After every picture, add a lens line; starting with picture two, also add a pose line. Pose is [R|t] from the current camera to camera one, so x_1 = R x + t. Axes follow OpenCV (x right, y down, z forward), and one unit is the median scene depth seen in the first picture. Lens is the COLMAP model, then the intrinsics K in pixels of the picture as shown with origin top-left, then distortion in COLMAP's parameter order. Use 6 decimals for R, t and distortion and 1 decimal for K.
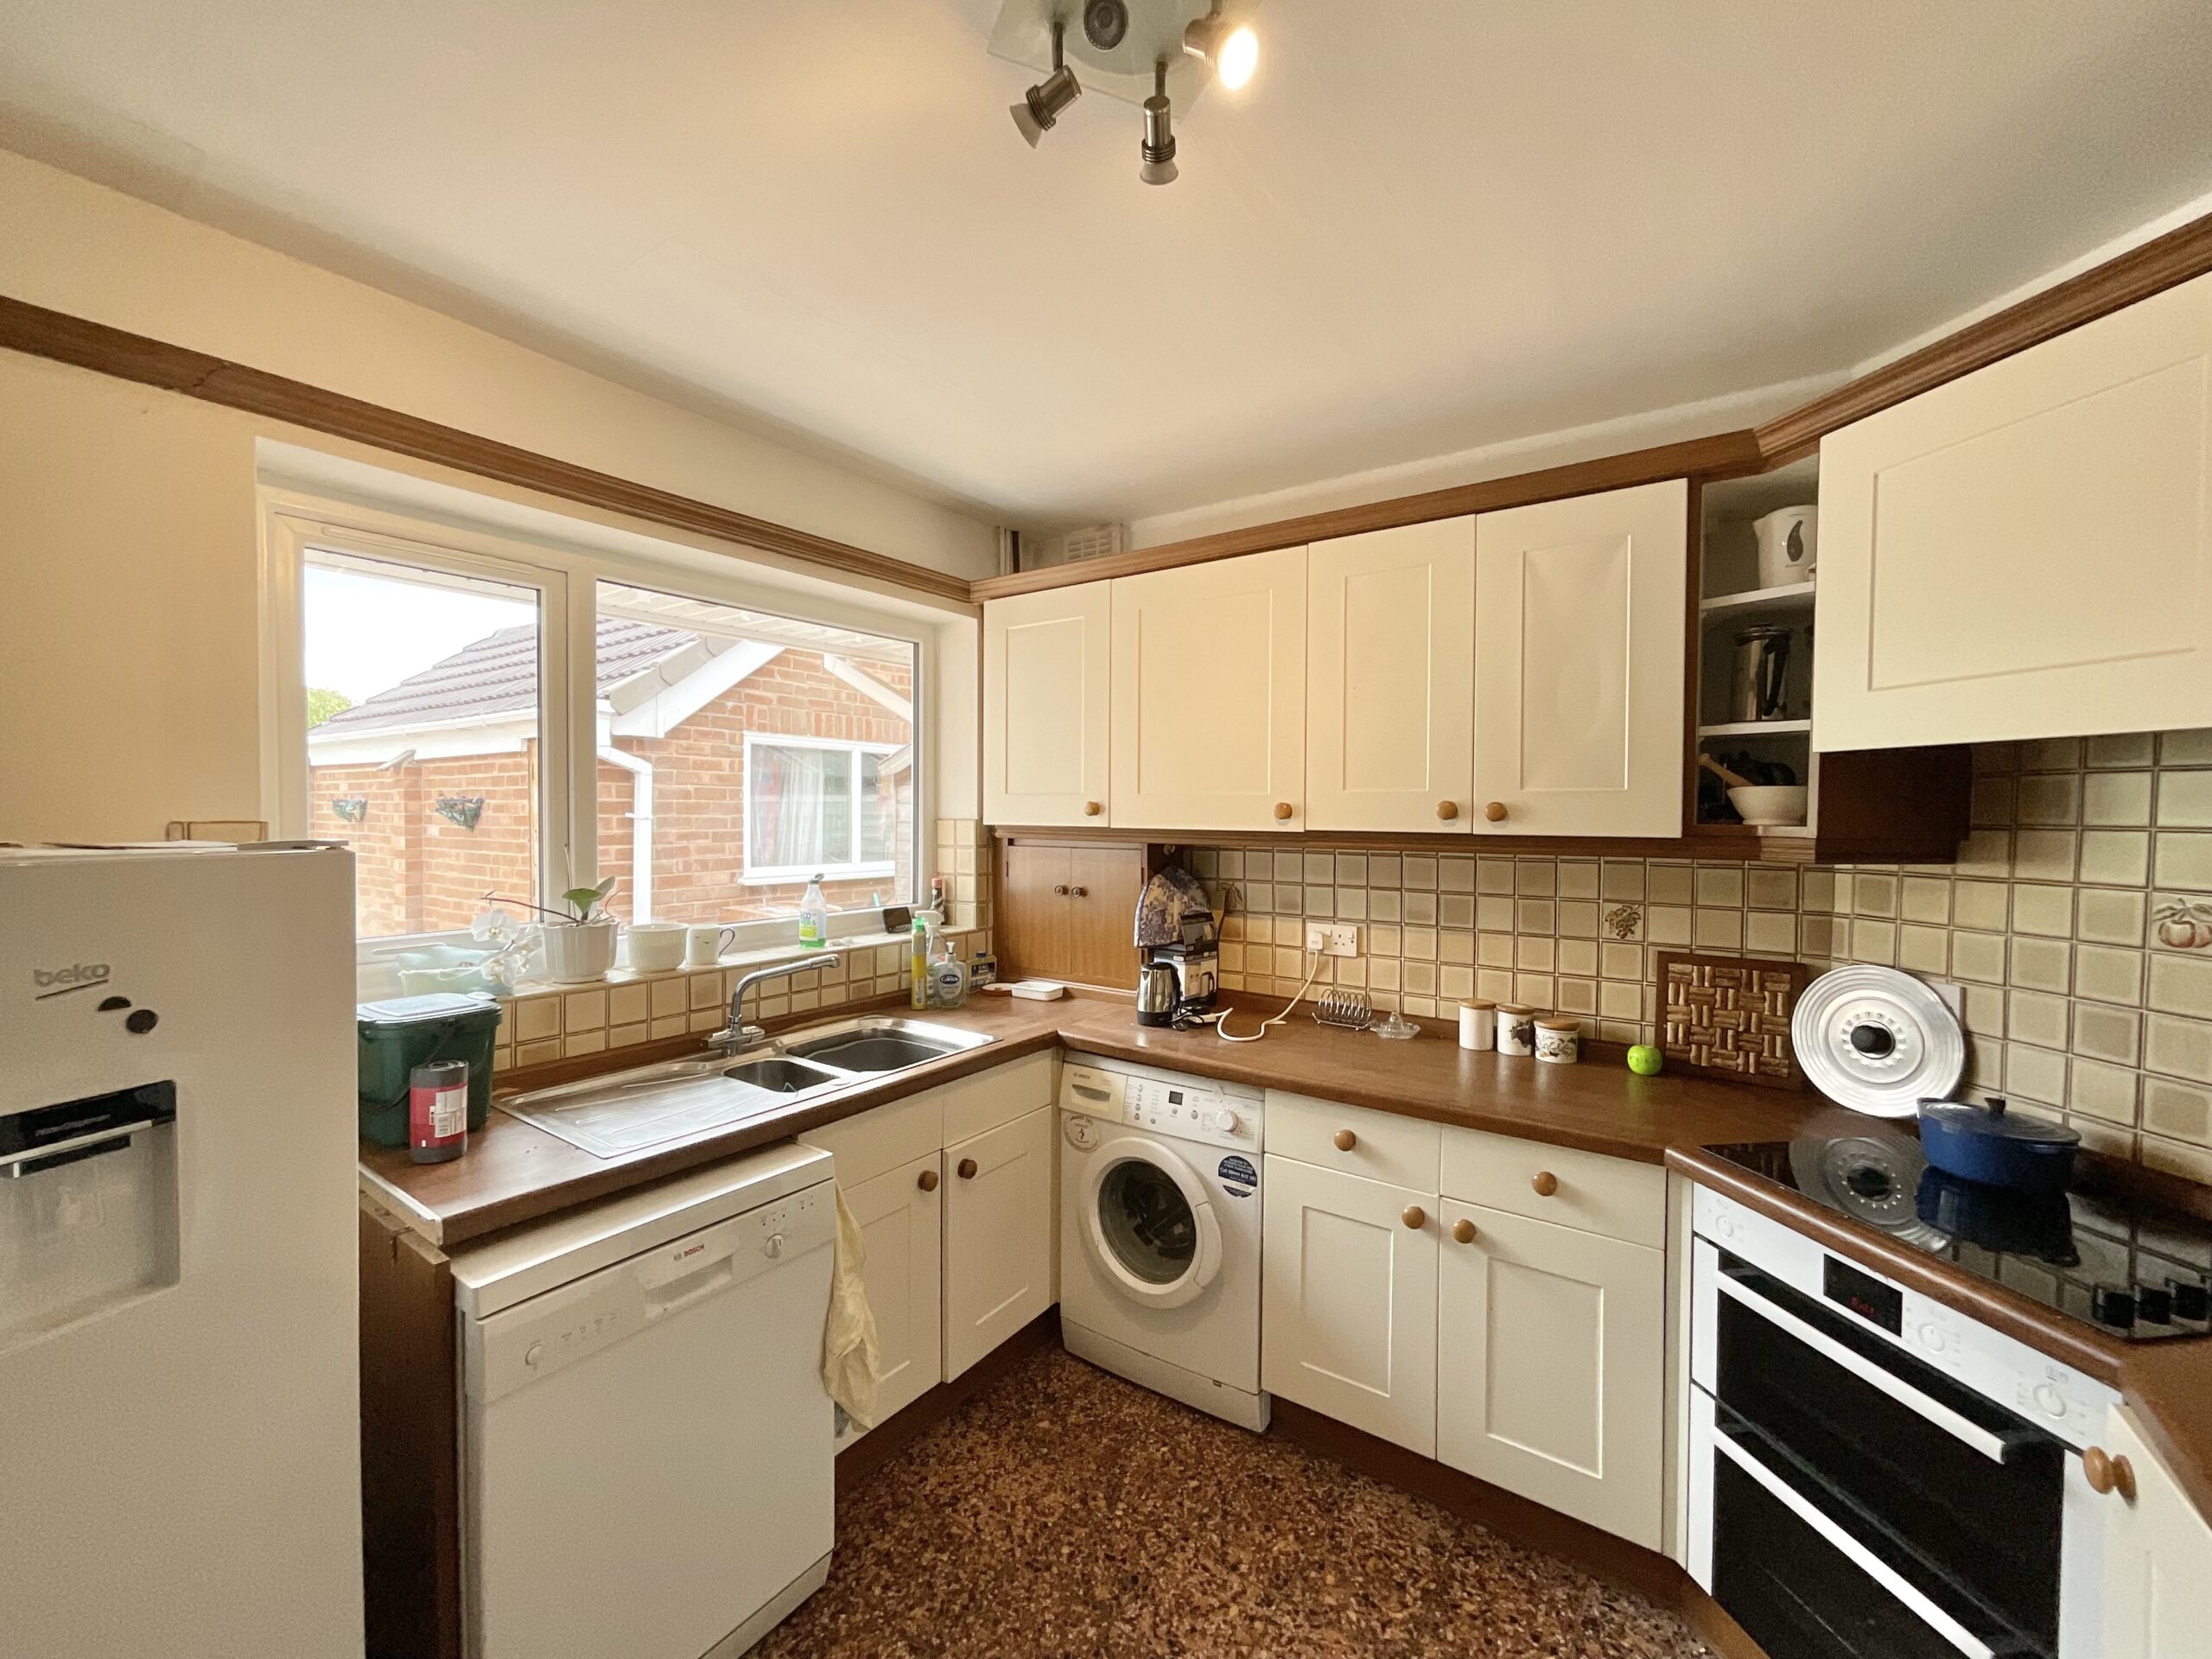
lens RADIAL K [[899.1, 0, 1106.0], [0, 899.1, 829.5], [0, 0, 1]] dist [-0.014906, 0.012697]
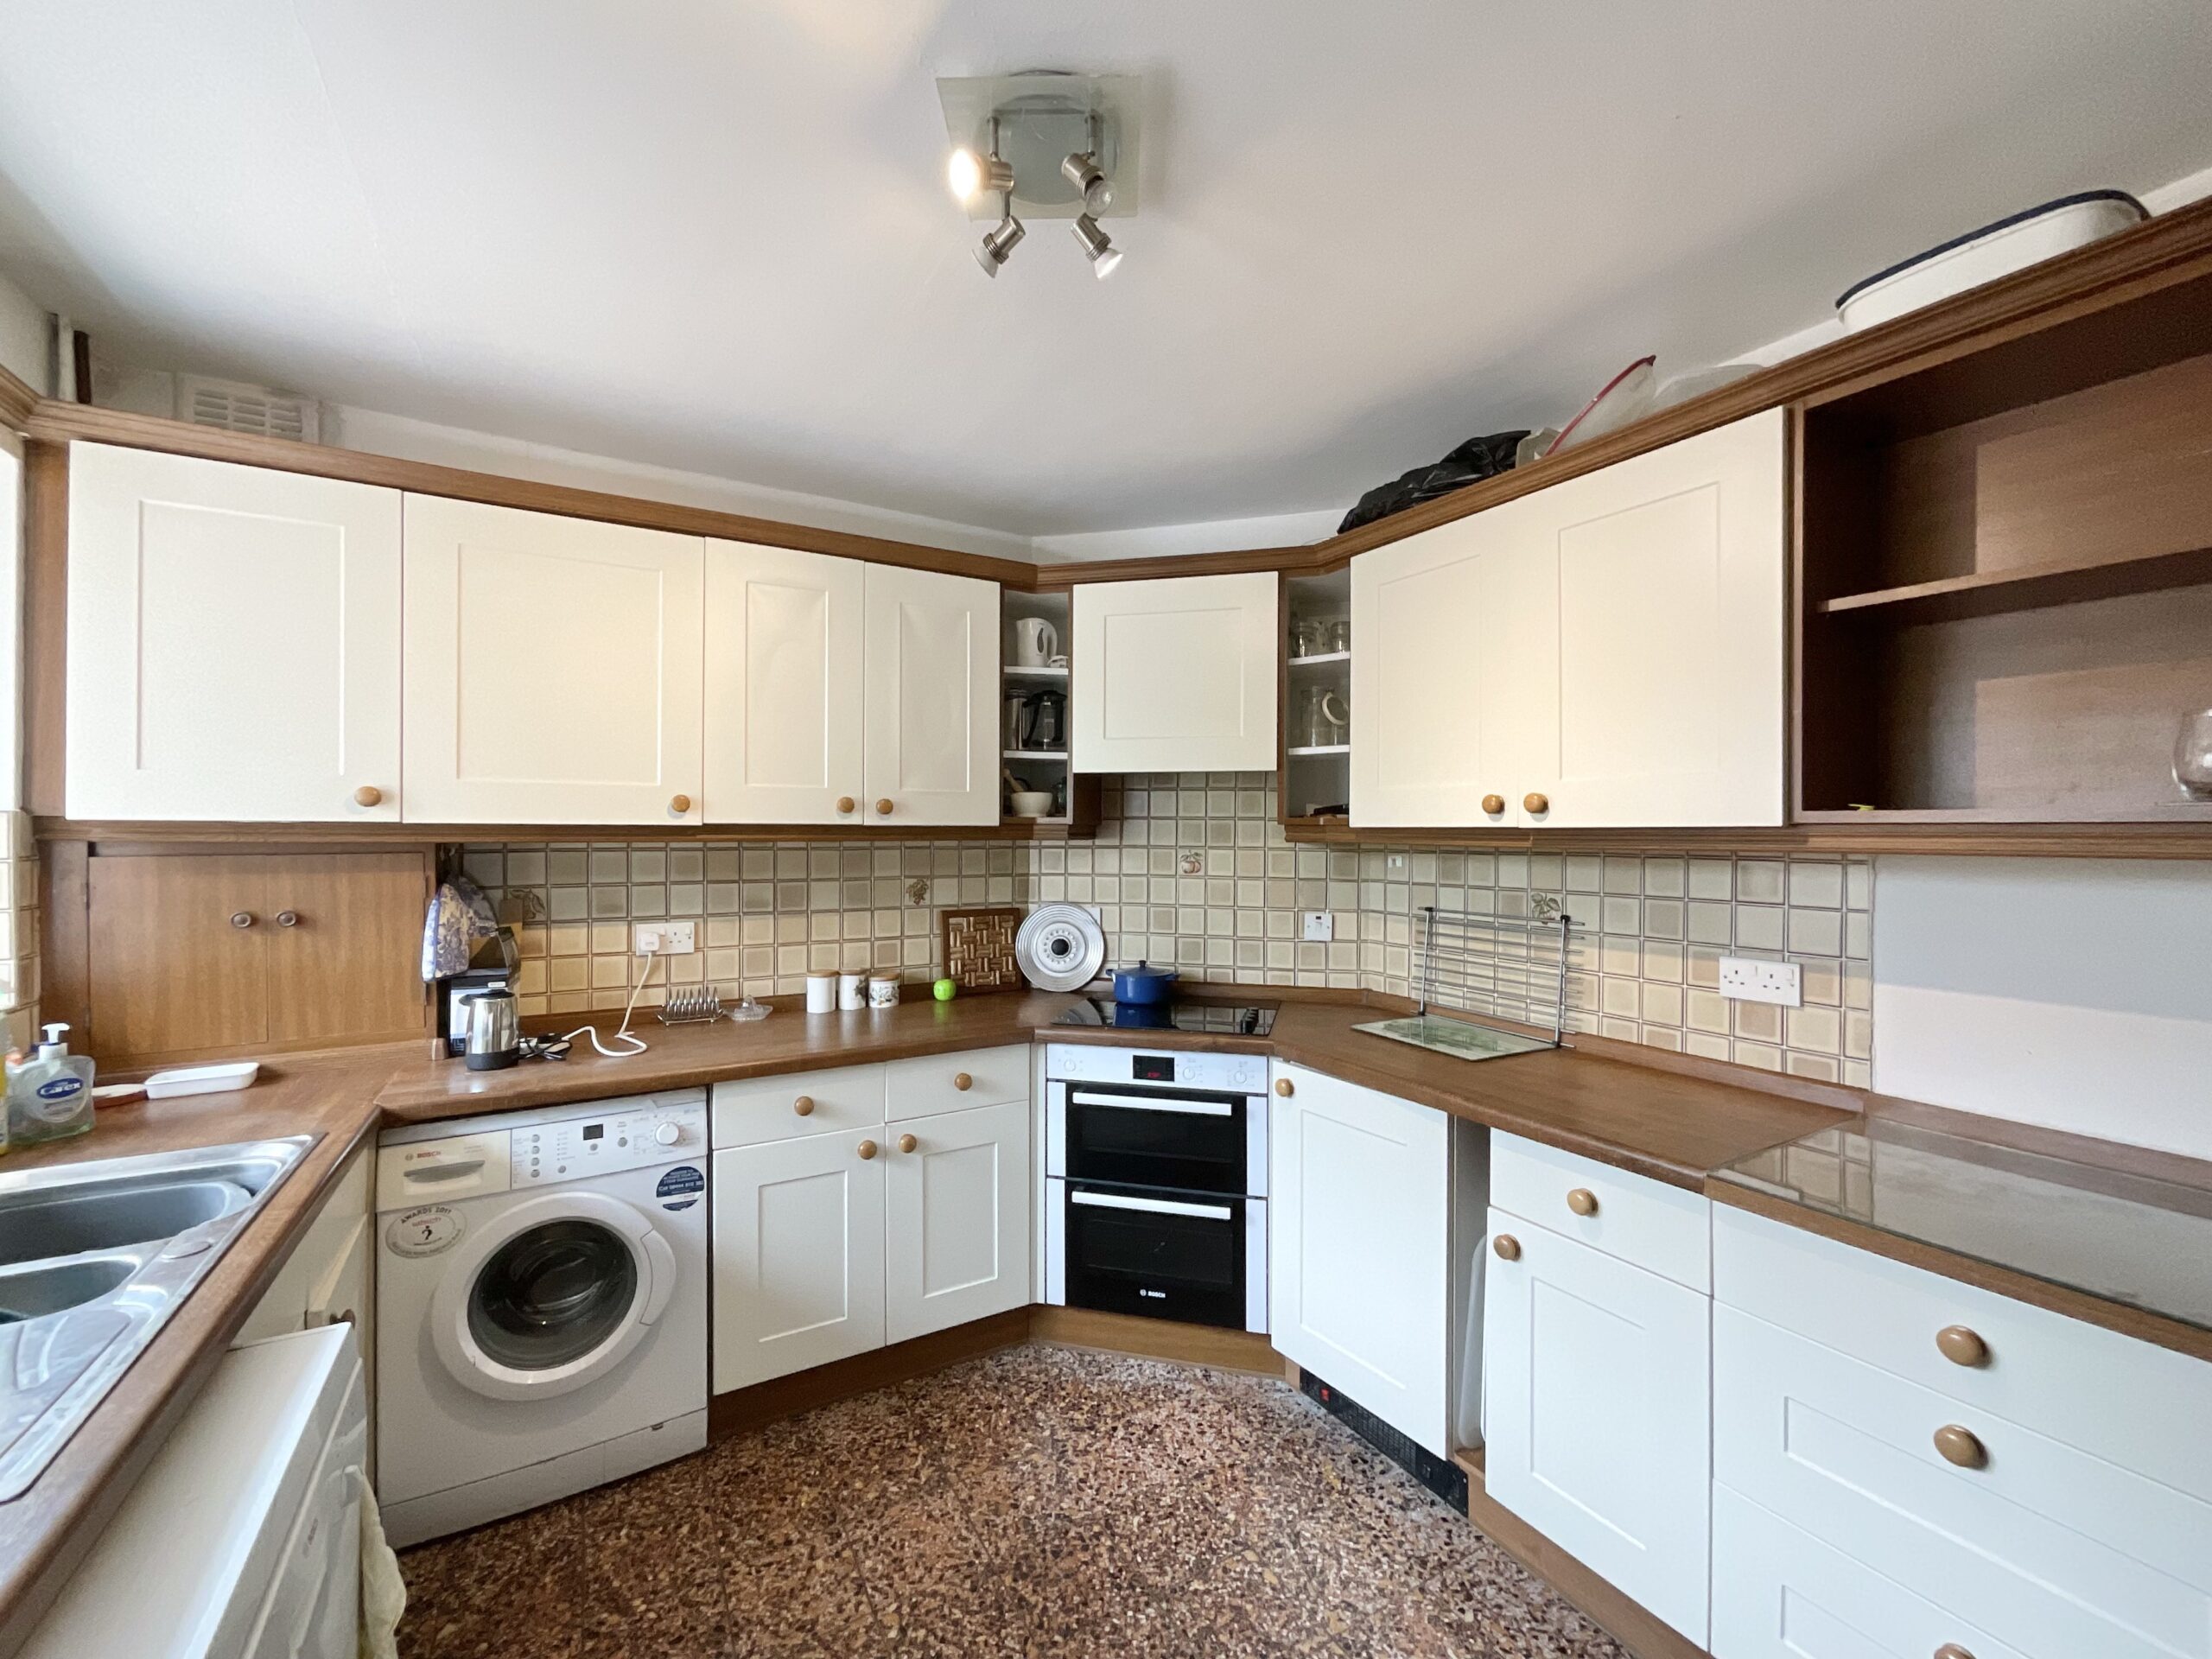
lens RADIAL K [[899.1, 0, 1106.0], [0, 899.1, 829.5], [0, 0, 1]] dist [-0.014906, 0.012697]
pose [[0.407049, -0.003210, 0.913401, -0.569590], [0.019342, 0.999800, -0.005106, 0.024006], [-0.913201, 0.019745, 0.407030, 0.215340]]
